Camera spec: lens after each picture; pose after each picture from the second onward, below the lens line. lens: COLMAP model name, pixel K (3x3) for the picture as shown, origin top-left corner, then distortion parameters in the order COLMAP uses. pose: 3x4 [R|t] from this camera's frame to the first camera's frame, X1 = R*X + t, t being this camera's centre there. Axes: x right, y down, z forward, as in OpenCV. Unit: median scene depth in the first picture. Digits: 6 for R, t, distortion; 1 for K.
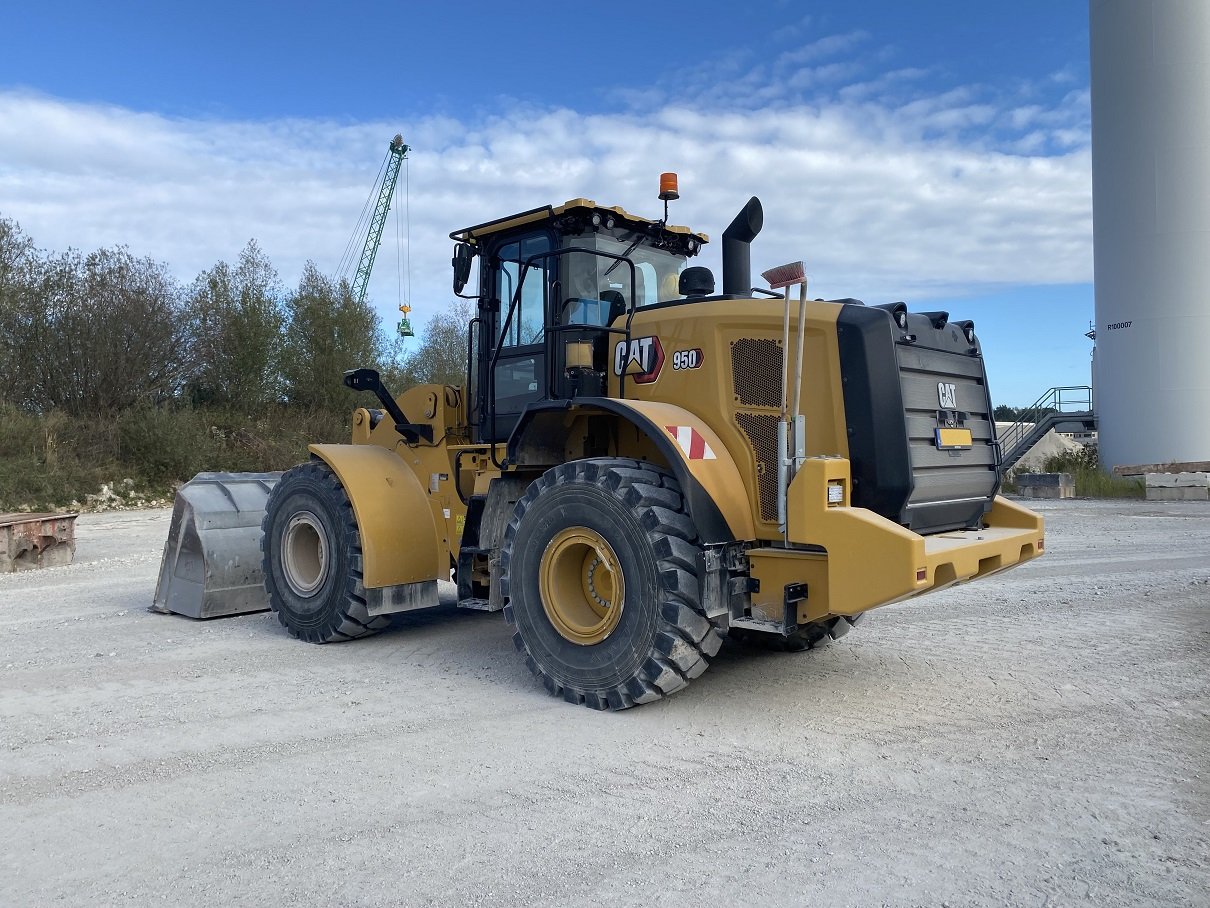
lens RADIAL K [[966.2, 0, 605.0], [0, 966.2, 454.0], [0, 0, 1]] dist [-0.067966, 0.004236]
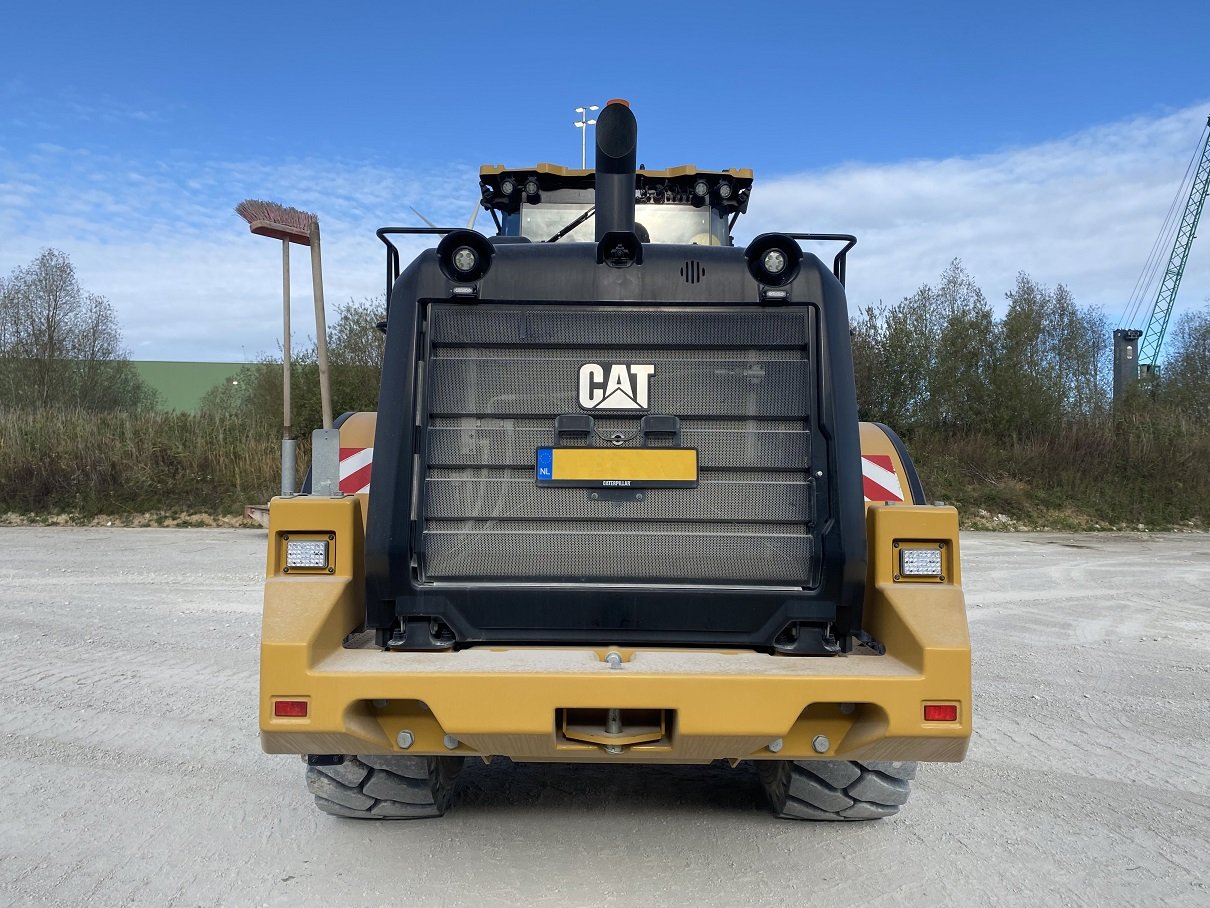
lens RADIAL K [[908.4, 0, 605.0], [0, 908.4, 454.0], [0, 0, 1]] dist [0.006731, 0.000085]
pose [[0.682852, -0.026269, -0.730085, 0.591744], [0.011274, 0.999613, -0.025422, -0.020770], [0.730470, 0.009128, 0.682884, 0.447414]]
